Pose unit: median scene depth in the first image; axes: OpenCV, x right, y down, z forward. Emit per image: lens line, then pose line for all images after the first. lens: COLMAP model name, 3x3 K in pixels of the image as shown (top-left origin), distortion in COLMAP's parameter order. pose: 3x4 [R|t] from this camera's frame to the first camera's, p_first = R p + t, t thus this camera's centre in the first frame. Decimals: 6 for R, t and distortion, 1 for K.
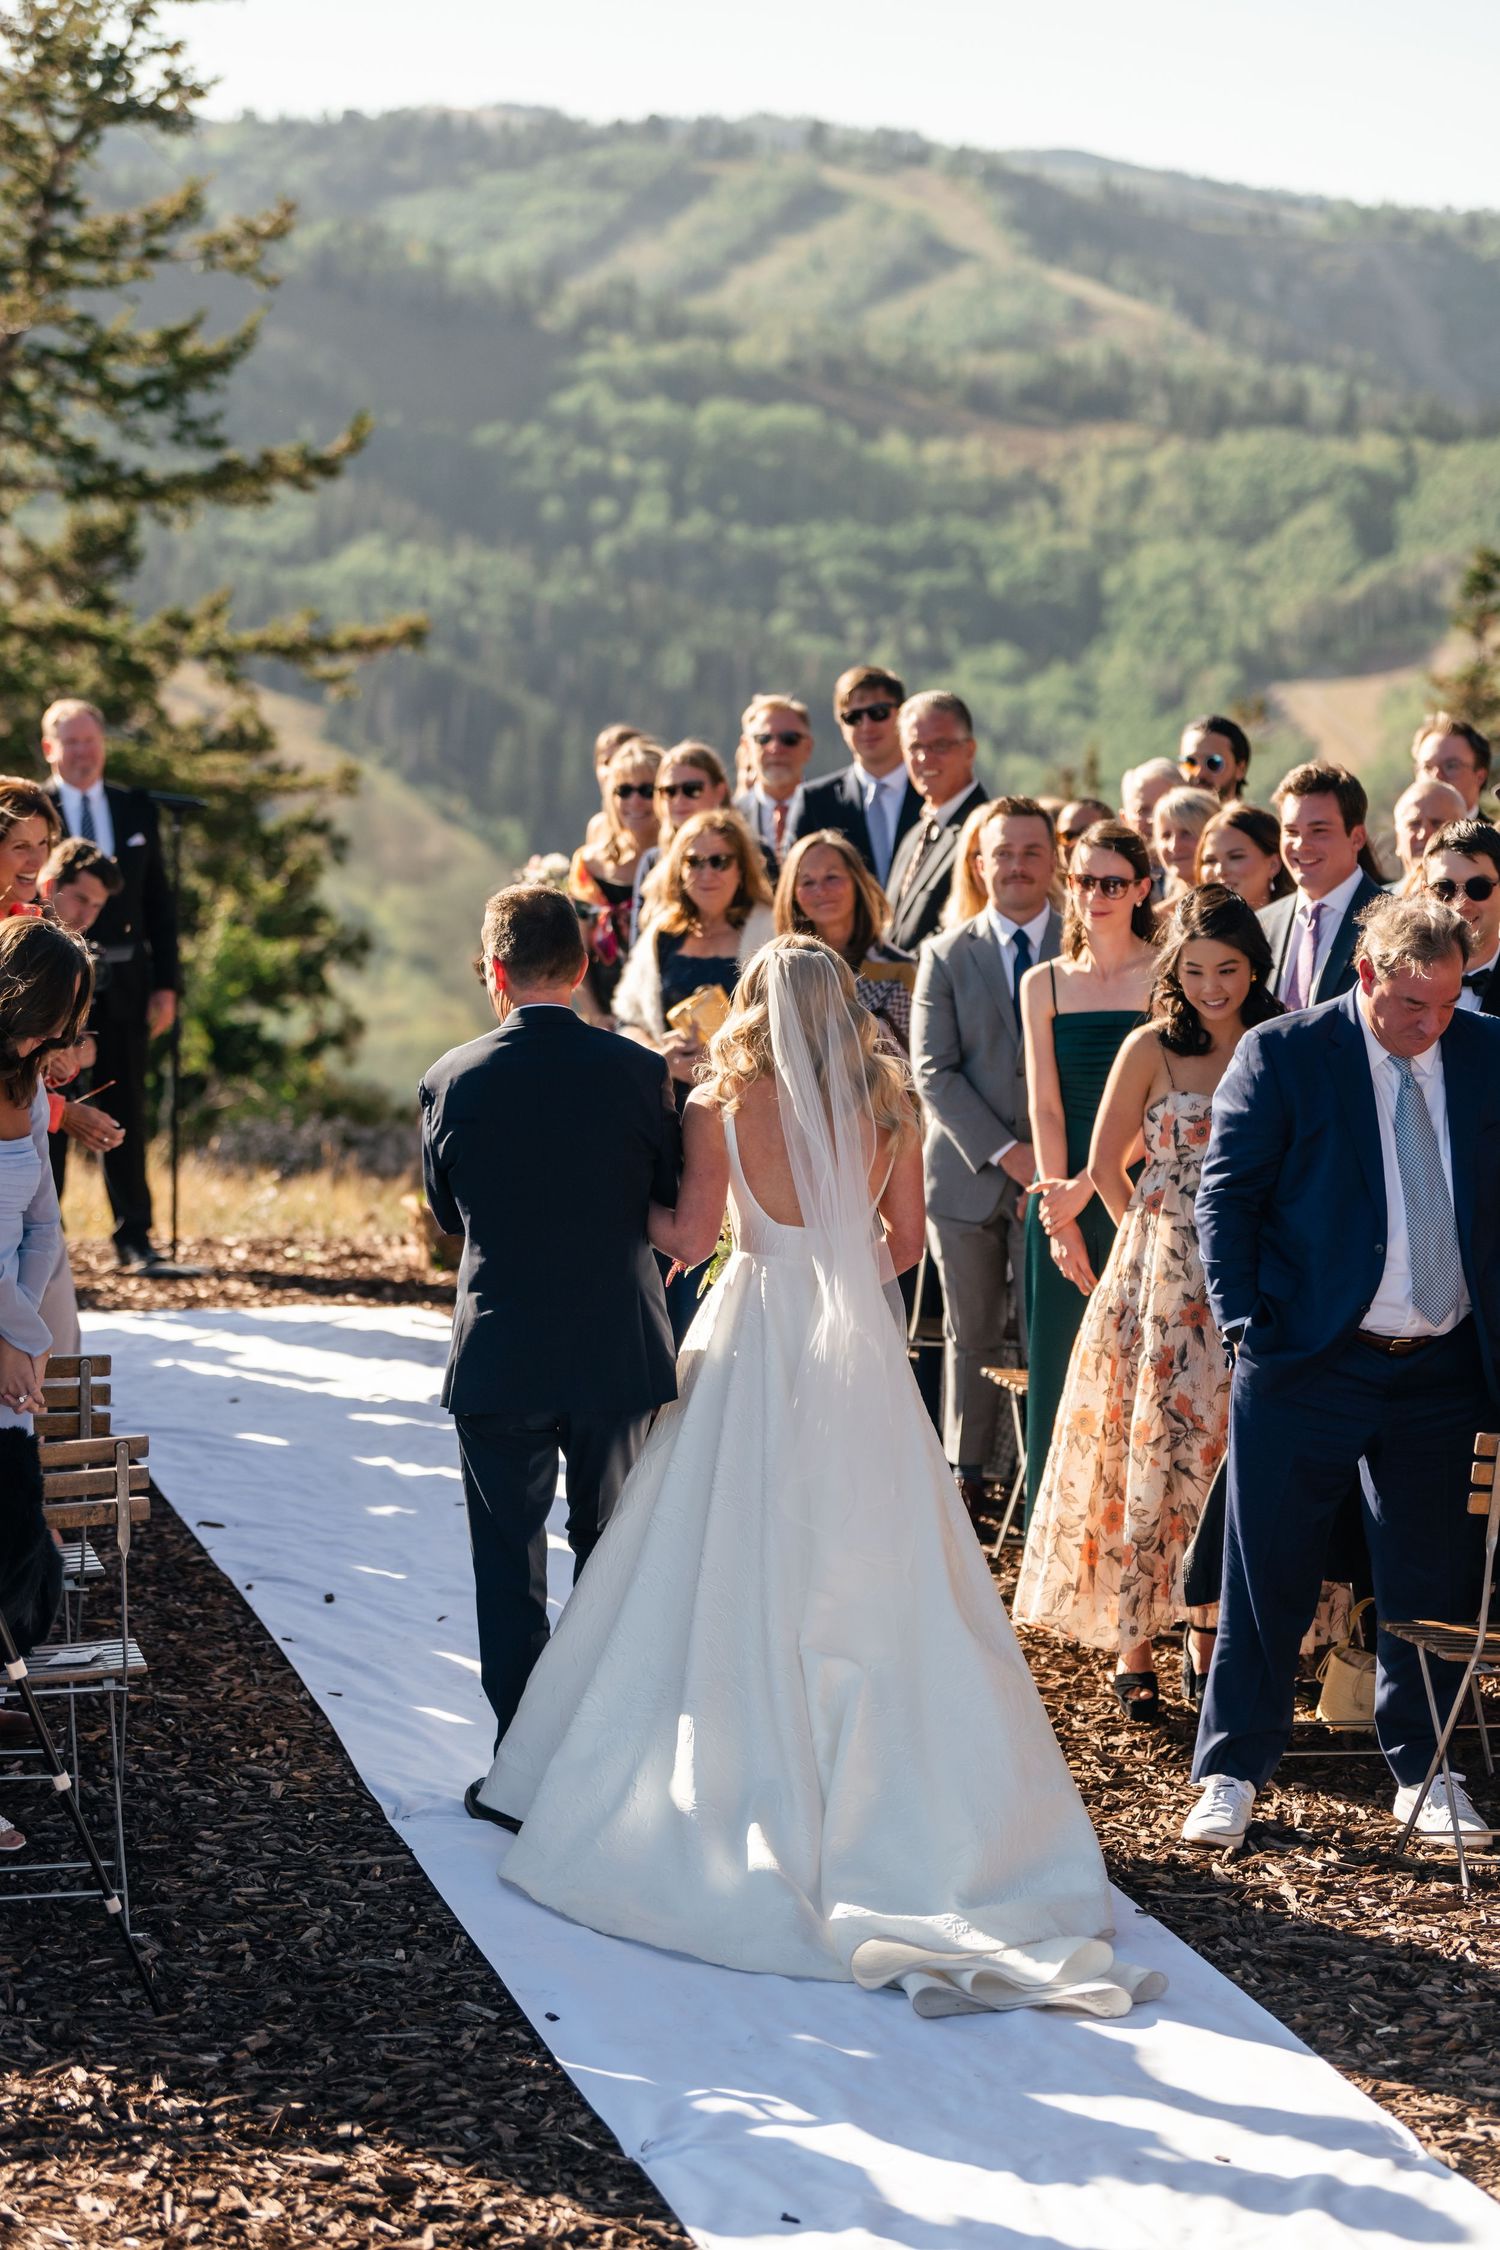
lens RADIAL K [[6345.2, 0, 746.7], [0, 6345.2, 1126.7], [0, 0, 1]] dist [-0.081400, 0.000000]
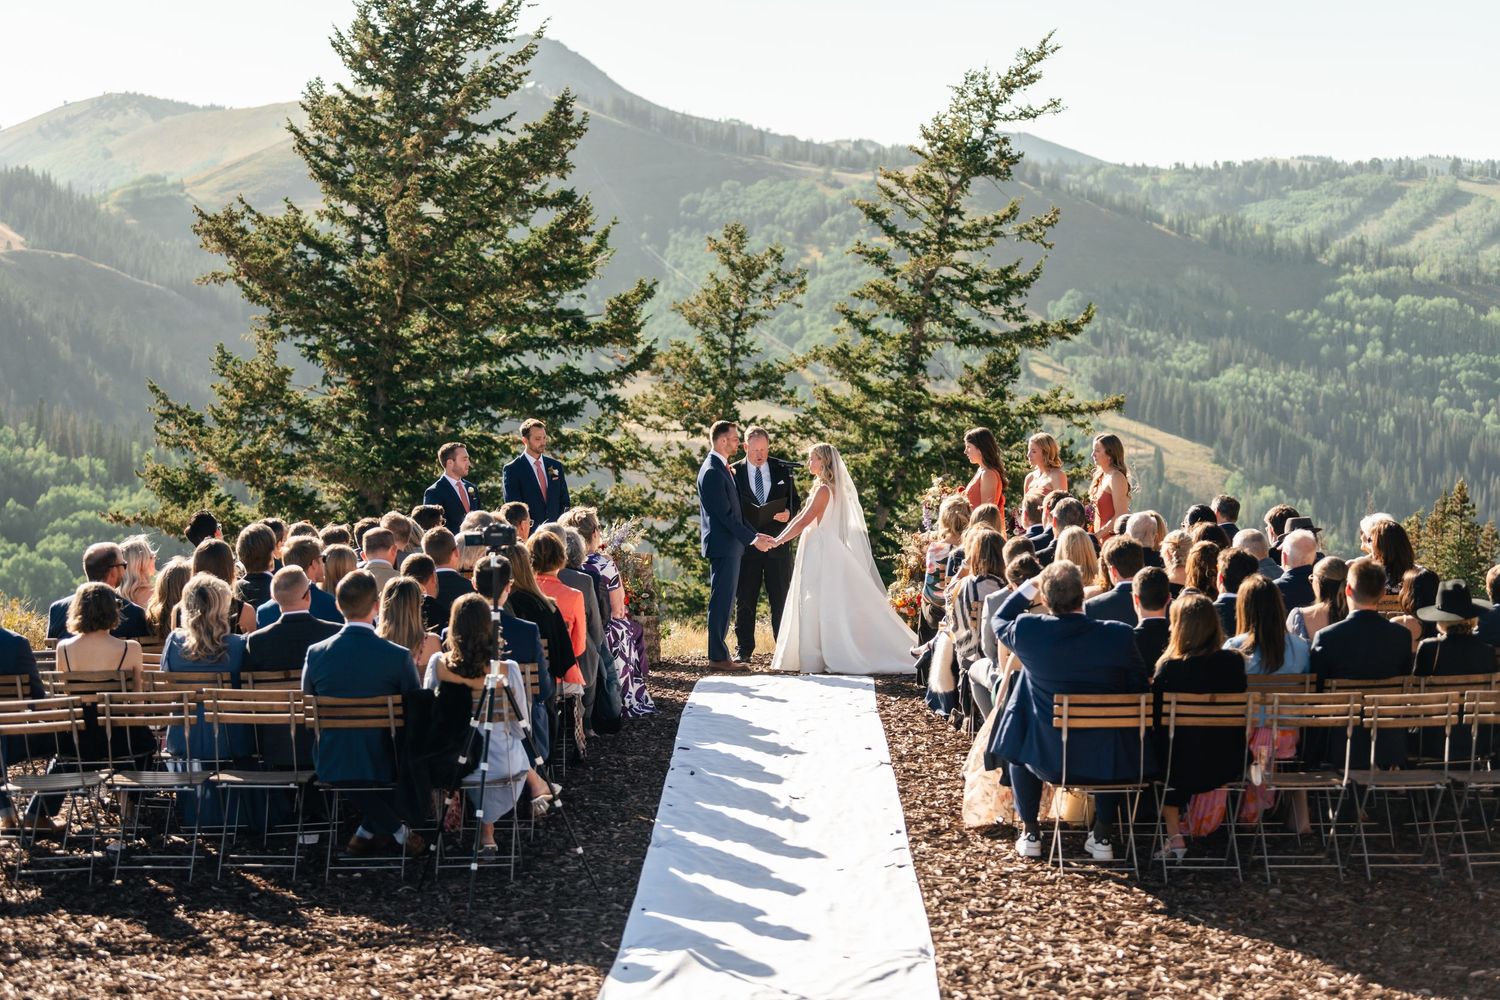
lens RADIAL K [[3001.7, 0, 741.6], [0, 3001.7, 506.4], [0, 0, 1]] dist [0.020318, 0.000000]
pose [[0.974391, -0.009830, -0.224645, 0.053905], [-0.000748, 0.998897, -0.046957, 0.006290], [0.224859, 0.045922, 0.973309, -0.035084]]
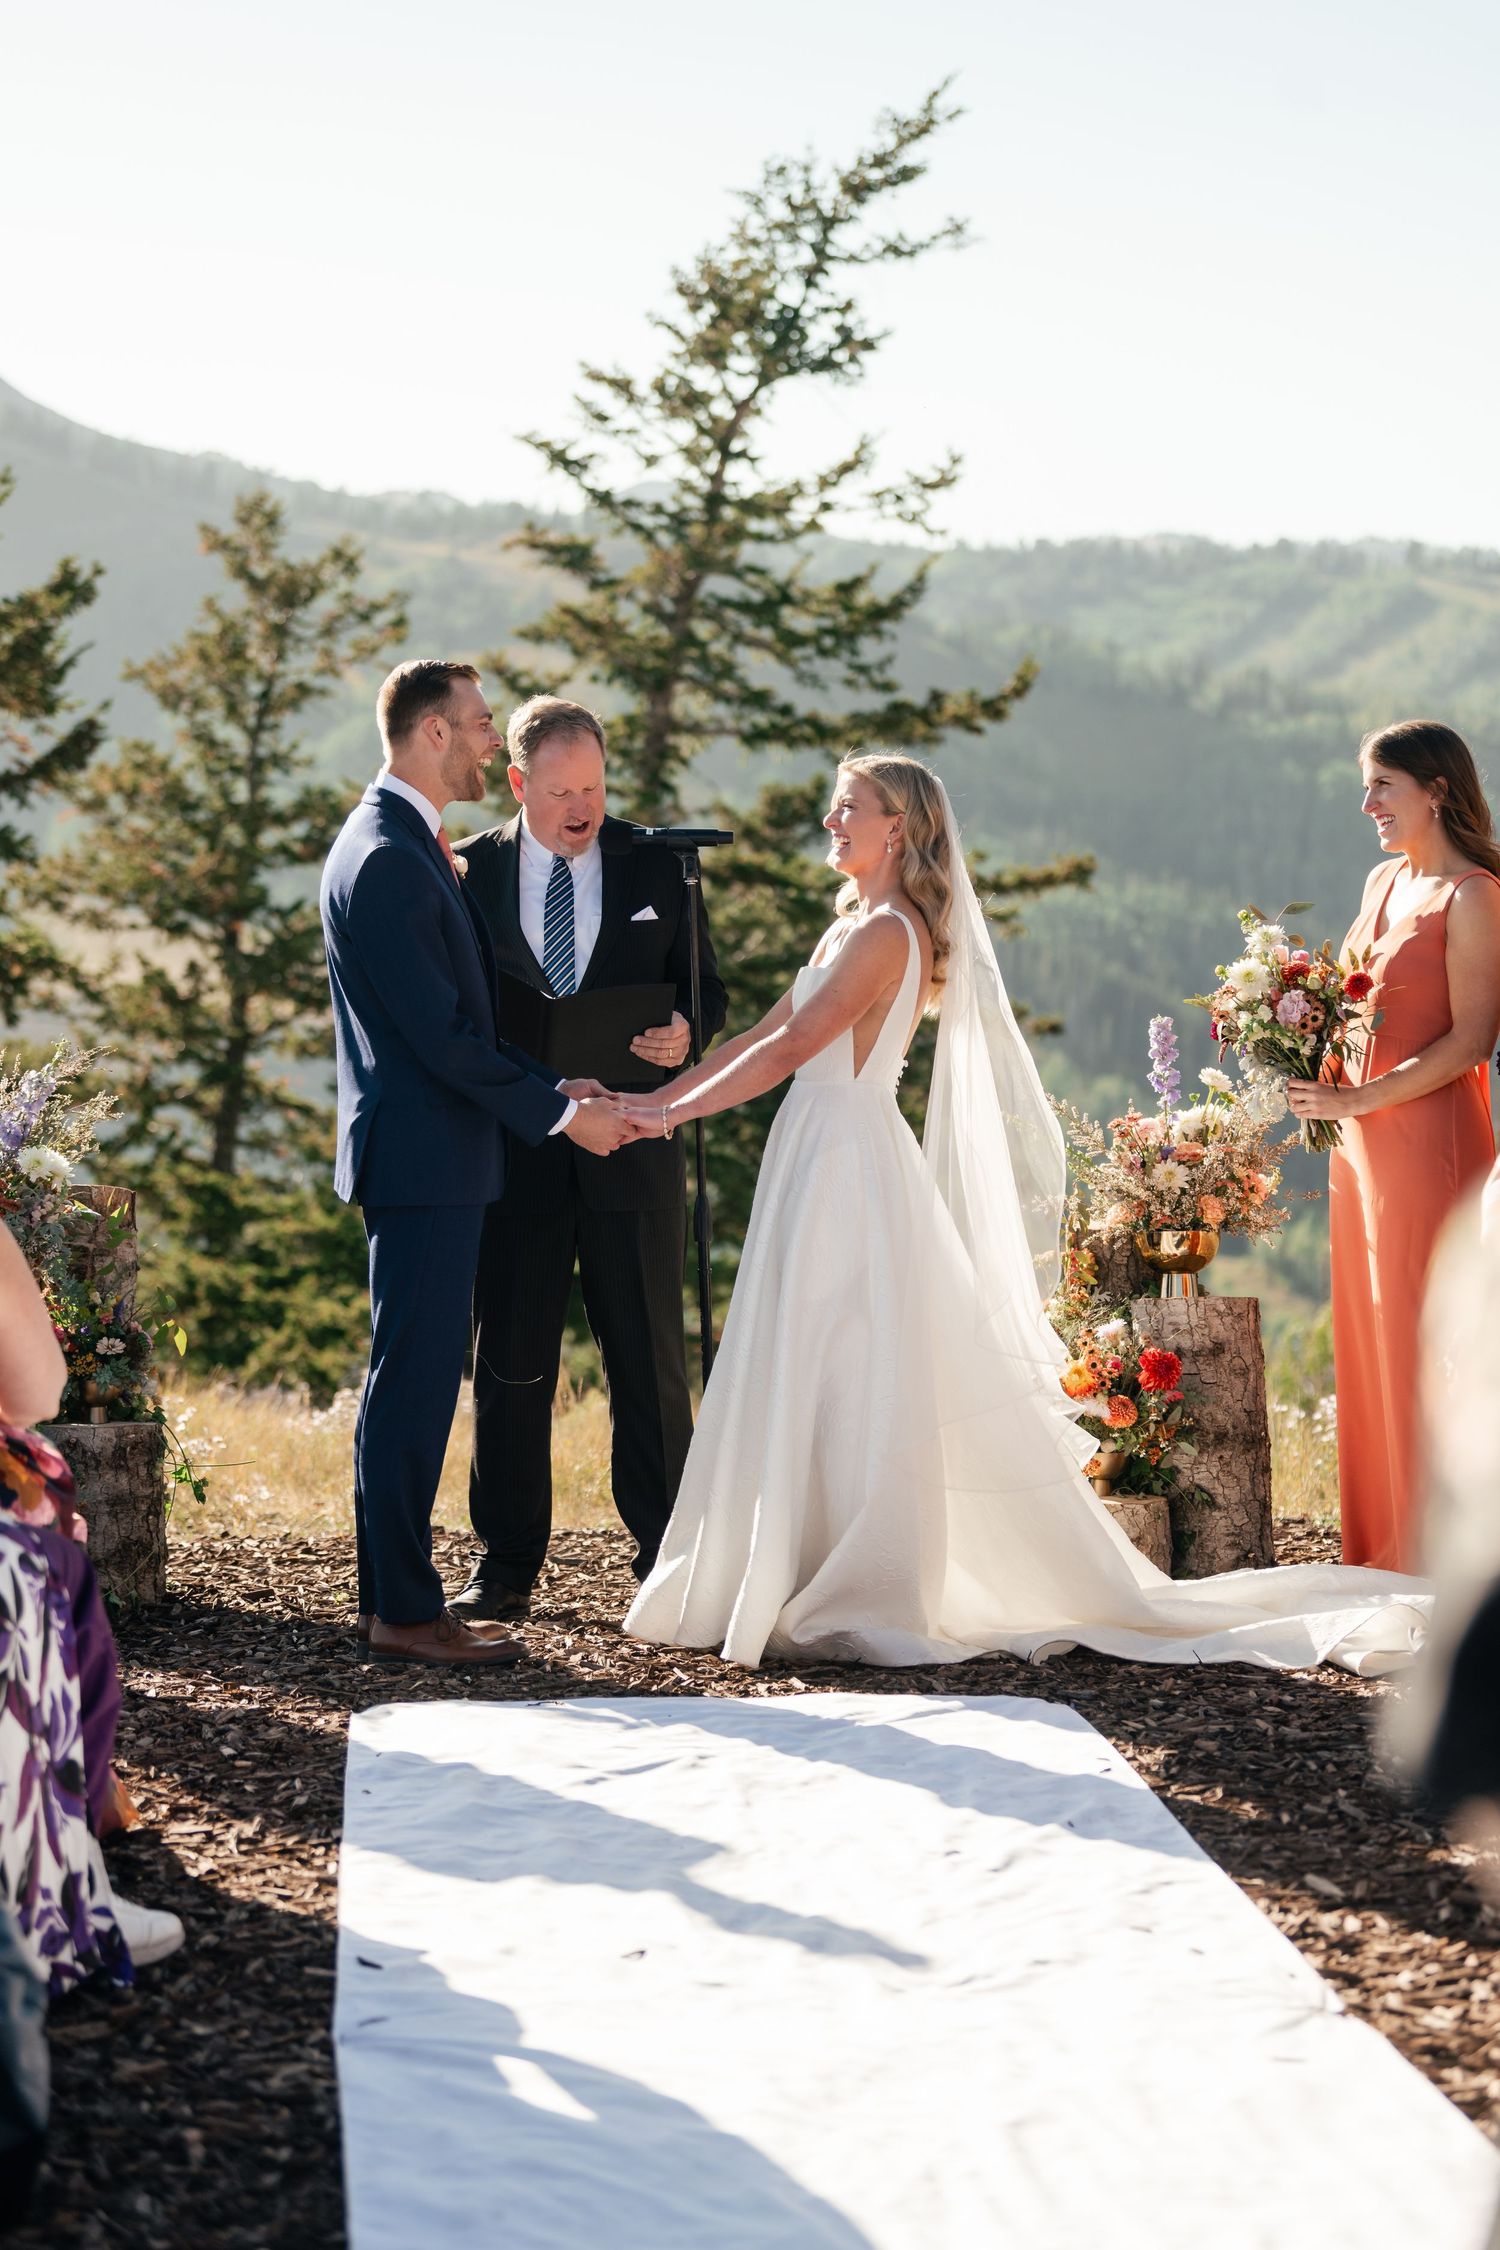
lens RADIAL K [[5008.3, 0, 748.0], [0, 5008.3, 1135.3], [0, 0, 1]] dist [-0.025399, 0.000000]
pose [[0.992654, -0.003040, -0.120947, -0.007912], [-0.002035, 0.999123, -0.041813, -0.001095], [0.120968, 0.041751, 0.991778, 0.190570]]
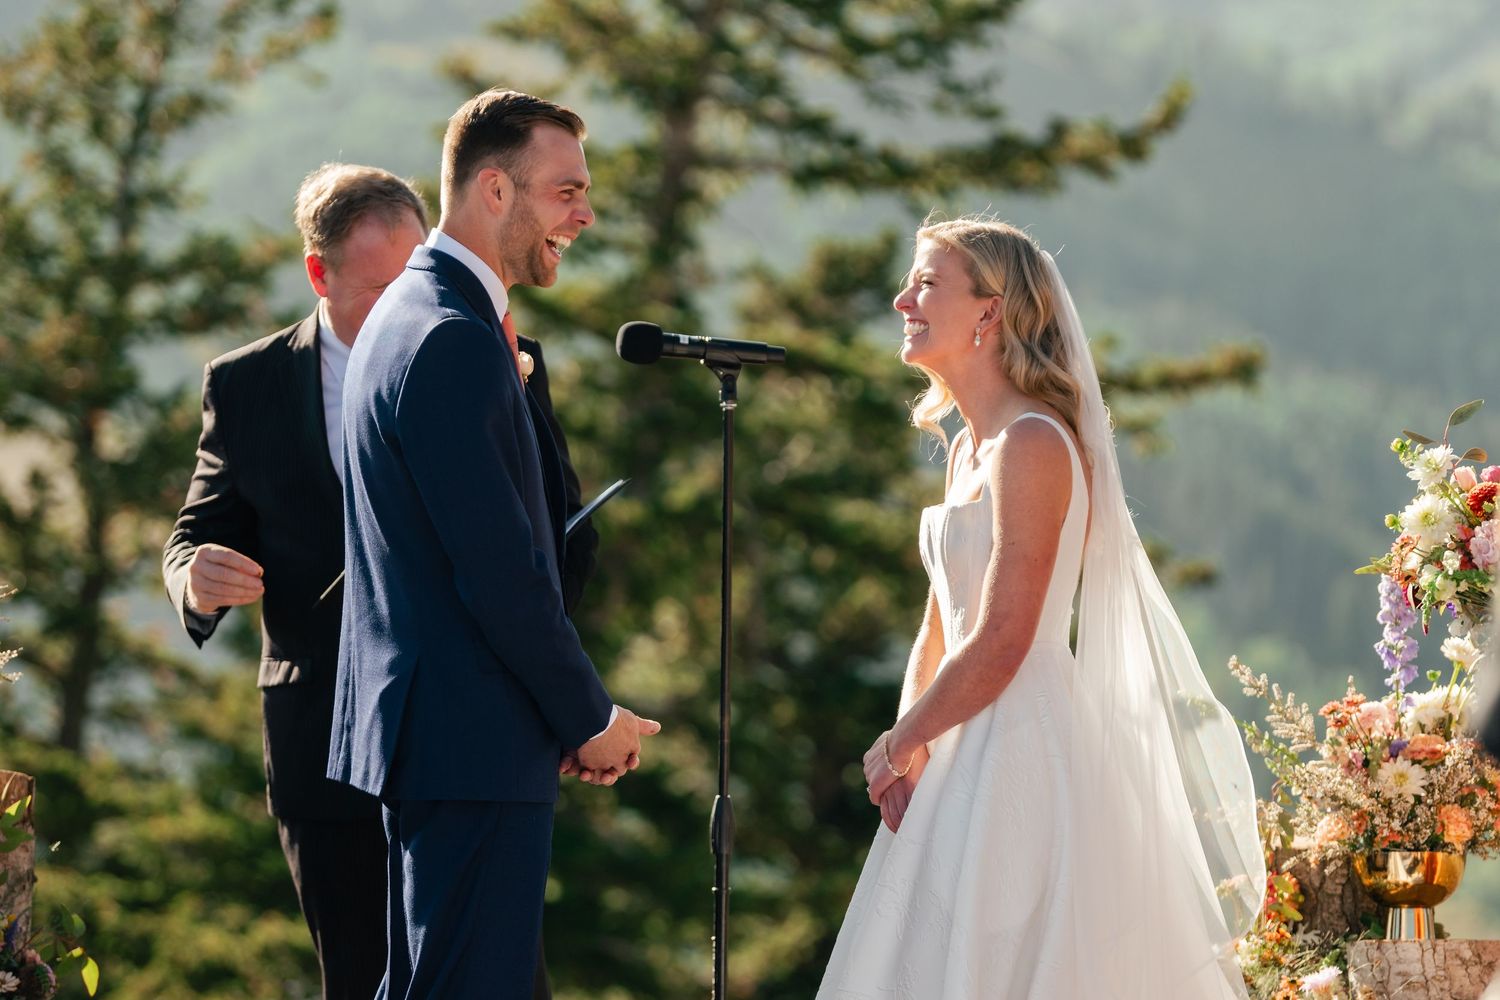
lens RADIAL K [[6862.3, 0, 761.9], [0, 6862.3, 495.9], [0, 0, 1]] dist [-0.031658, 0.000000]
pose [[0.992384, 0.010666, -0.122718, -0.009098], [-0.019856, 0.997067, -0.073915, -0.000702], [0.121569, 0.075789, 0.989685, 0.182898]]
